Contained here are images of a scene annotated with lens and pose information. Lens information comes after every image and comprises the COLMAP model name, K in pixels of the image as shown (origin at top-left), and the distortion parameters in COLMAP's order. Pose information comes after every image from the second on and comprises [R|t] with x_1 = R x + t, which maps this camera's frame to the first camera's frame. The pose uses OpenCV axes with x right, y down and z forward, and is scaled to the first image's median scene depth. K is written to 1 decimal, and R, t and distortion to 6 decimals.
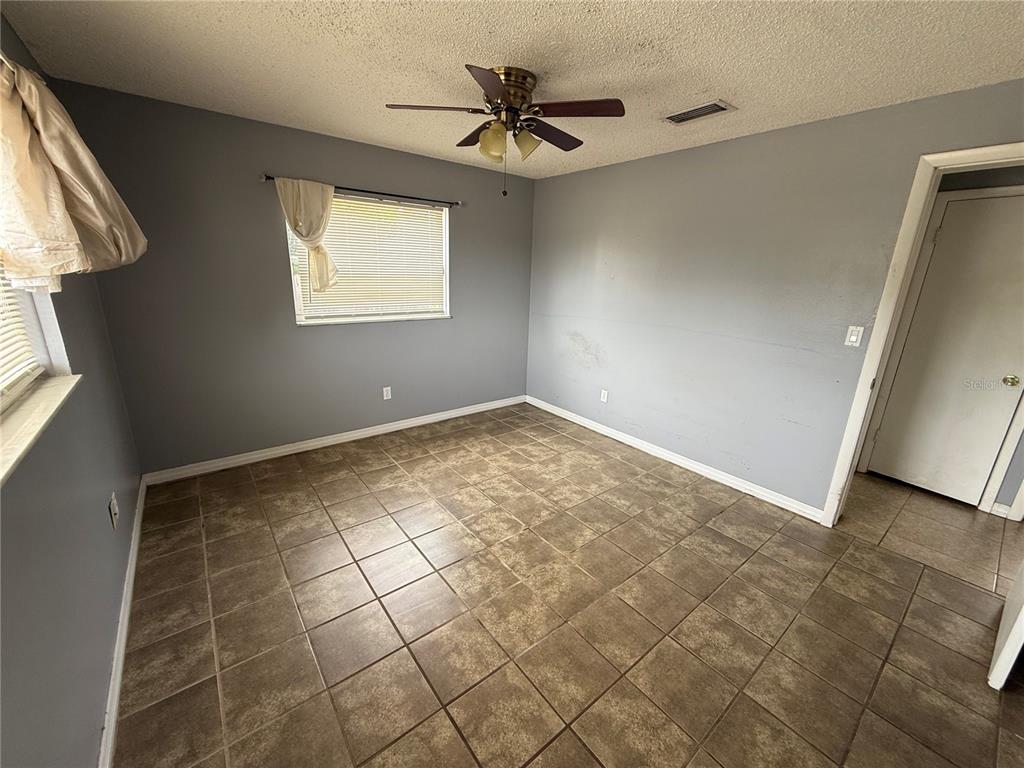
lens RADIAL K [[407.8, 0, 510.6], [0, 407.8, 384.3], [0, 0, 1]] dist [0.001270, -0.000039]
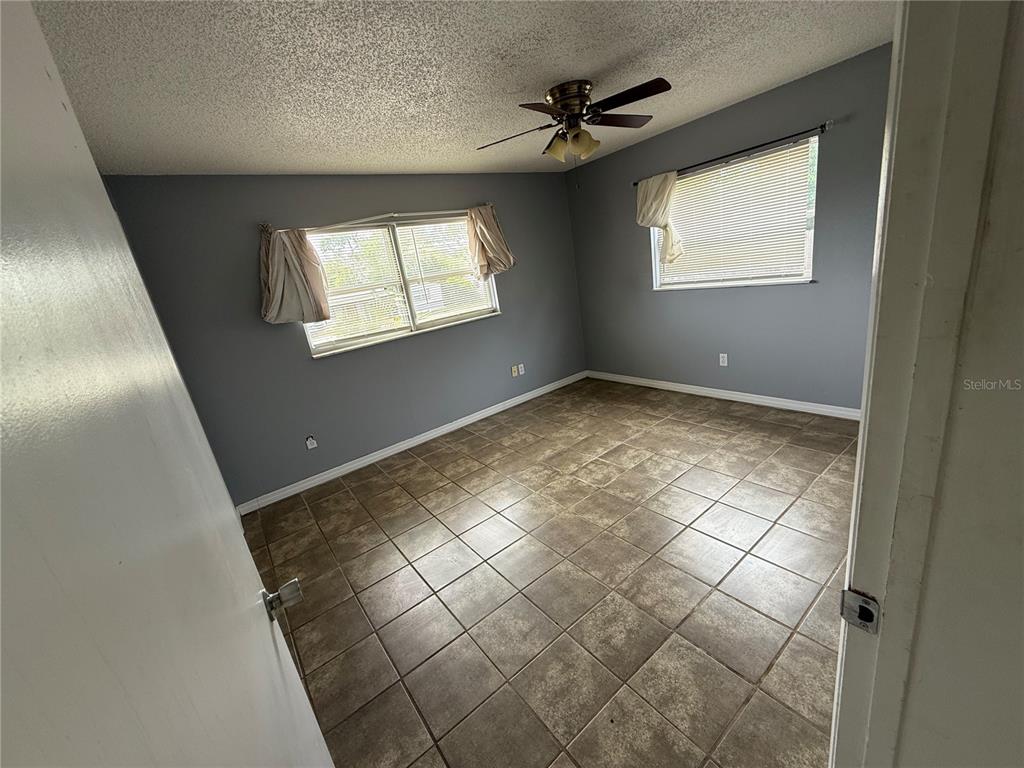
lens RADIAL K [[407.8, 0, 510.6], [0, 407.8, 384.3], [0, 0, 1]] dist [0.001270, -0.000039]
pose [[-0.024282, 0.252234, -0.967362, 0.844821], [-0.123590, 0.959467, 0.253277, -0.133093], [0.992036, 0.125707, 0.007875, 0.582728]]
